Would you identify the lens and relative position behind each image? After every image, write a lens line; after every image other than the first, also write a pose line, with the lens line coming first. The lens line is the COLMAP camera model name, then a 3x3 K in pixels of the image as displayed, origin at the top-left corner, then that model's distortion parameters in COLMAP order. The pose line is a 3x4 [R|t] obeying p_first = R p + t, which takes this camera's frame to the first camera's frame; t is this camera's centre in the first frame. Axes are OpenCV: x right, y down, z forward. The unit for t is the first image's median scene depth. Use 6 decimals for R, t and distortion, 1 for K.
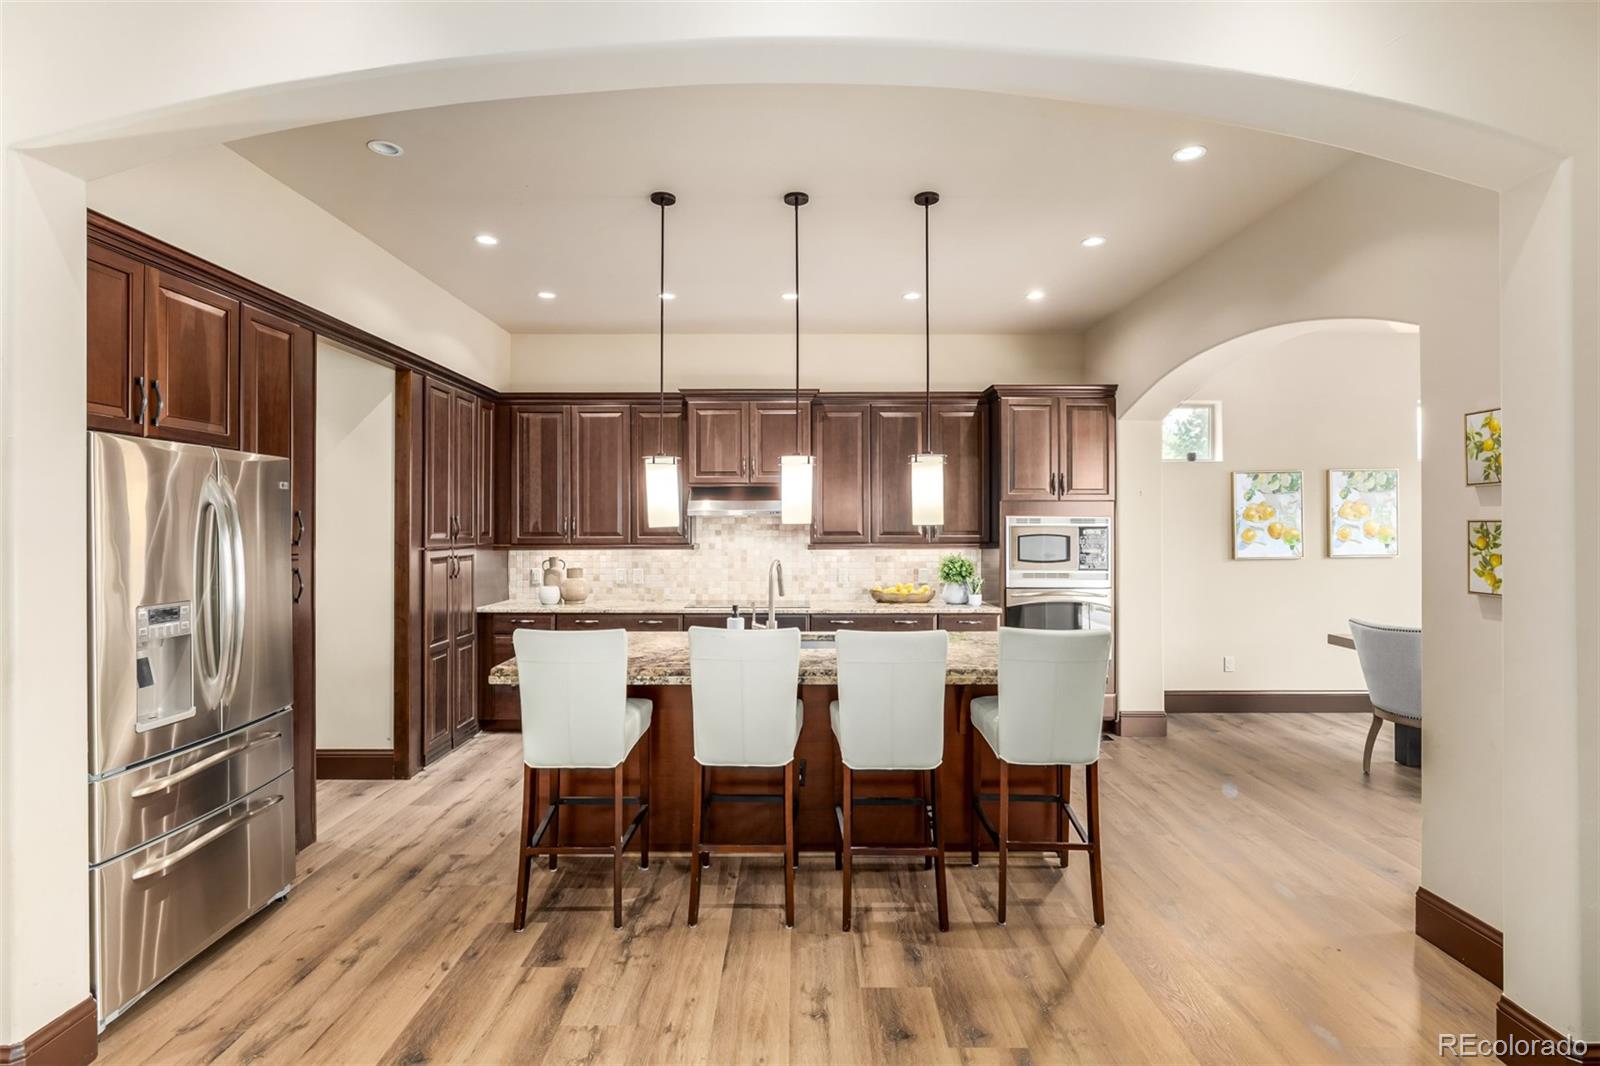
lens RADIAL K [[719.4, 0, 806.7], [0, 719.4, 522.4], [0, 0, 1]] dist [-0.000568, 0.000497]
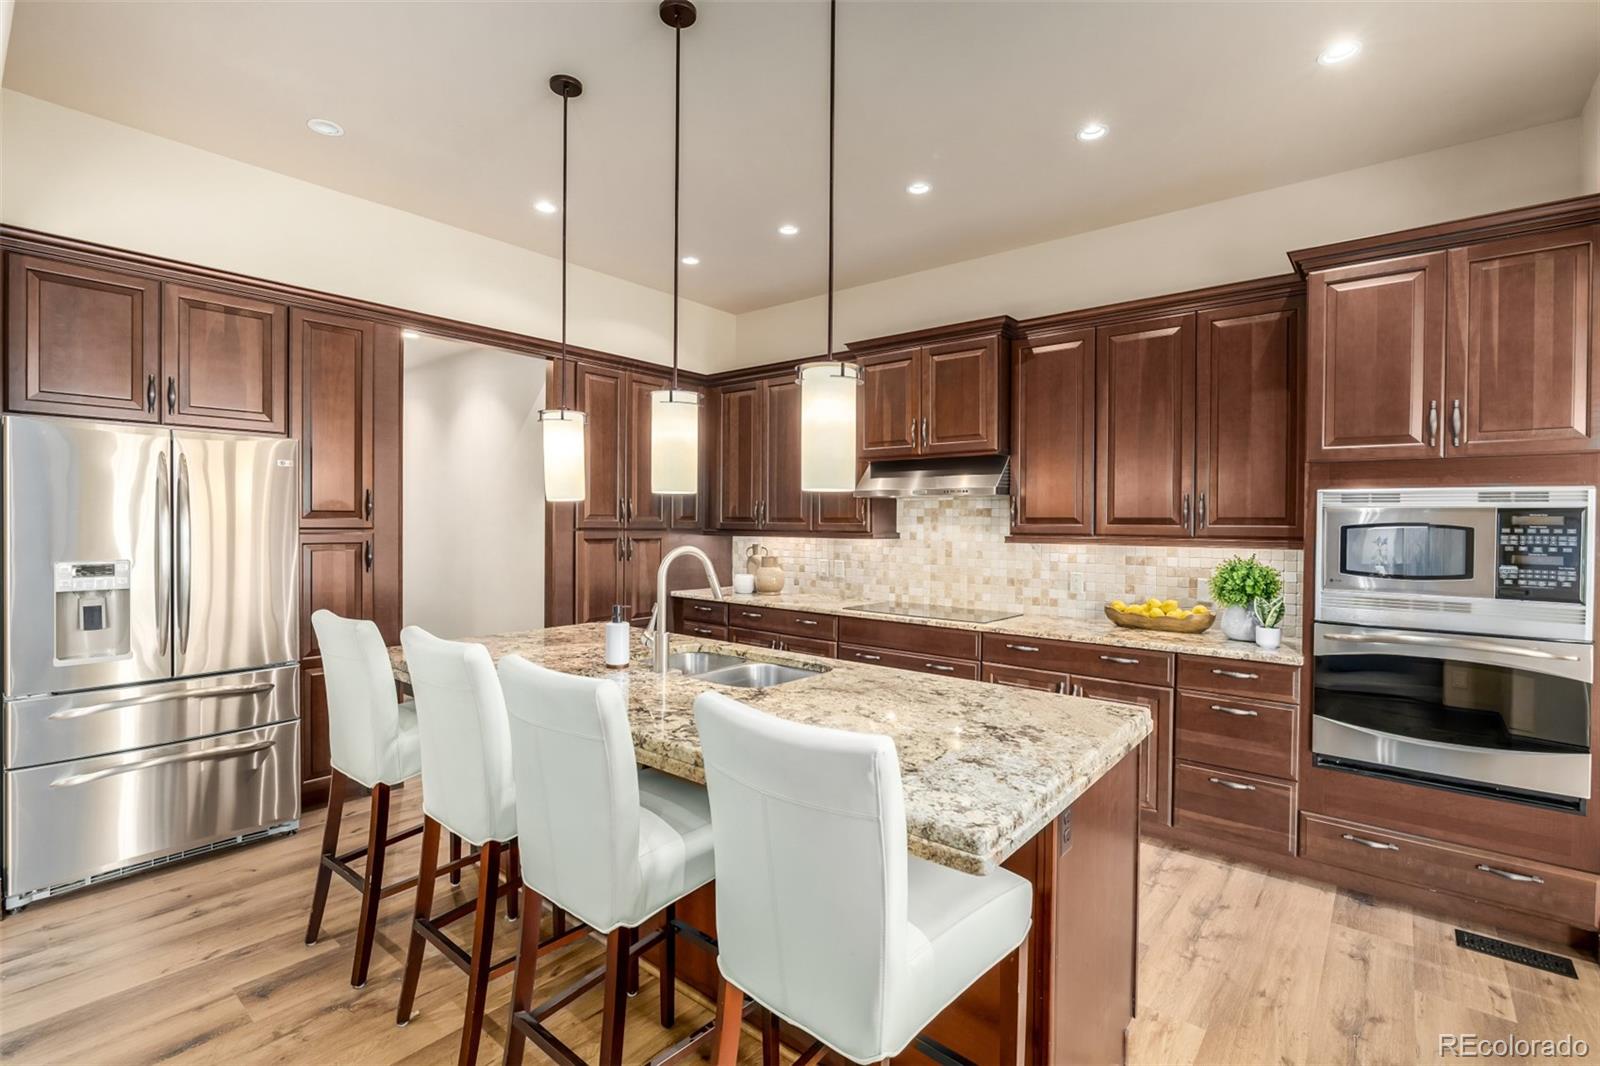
lens RADIAL K [[719.4, 0, 810.5], [0, 719.4, 523.2], [0, 0, 1]] dist [-0.000568, 0.000497]
pose [[0.782567, 0.009302, -0.622497, 0.285115], [-0.005453, 0.999952, 0.008086, 0.012840], [0.622543, -0.002934, 0.782580, 0.301409]]
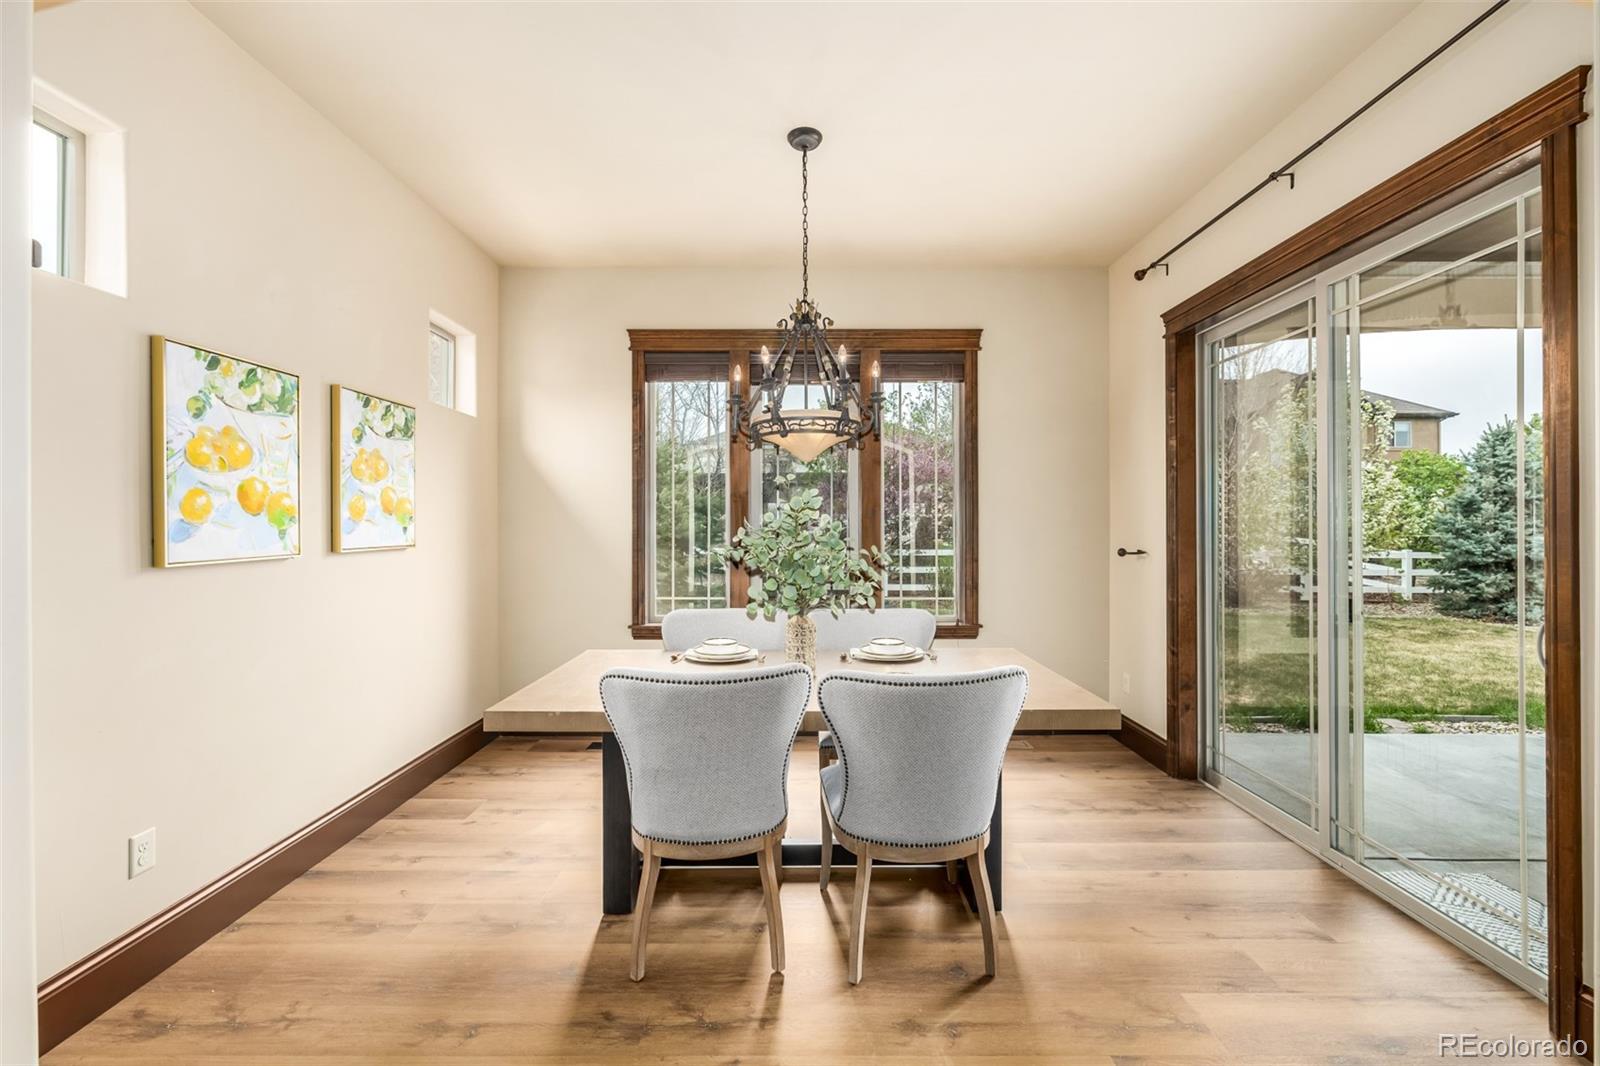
lens RADIAL K [[672.0, 0, 811.3], [0, 672.0, 524.3], [0, 0, 1]] dist [0.004543, 0.000604]
pose [[-0.010245, 0.006103, 0.999929, 0.235997], [-0.002939, 0.999977, -0.006134, 0.029908], [-0.999943, -0.003002, -0.010227, 0.662532]]
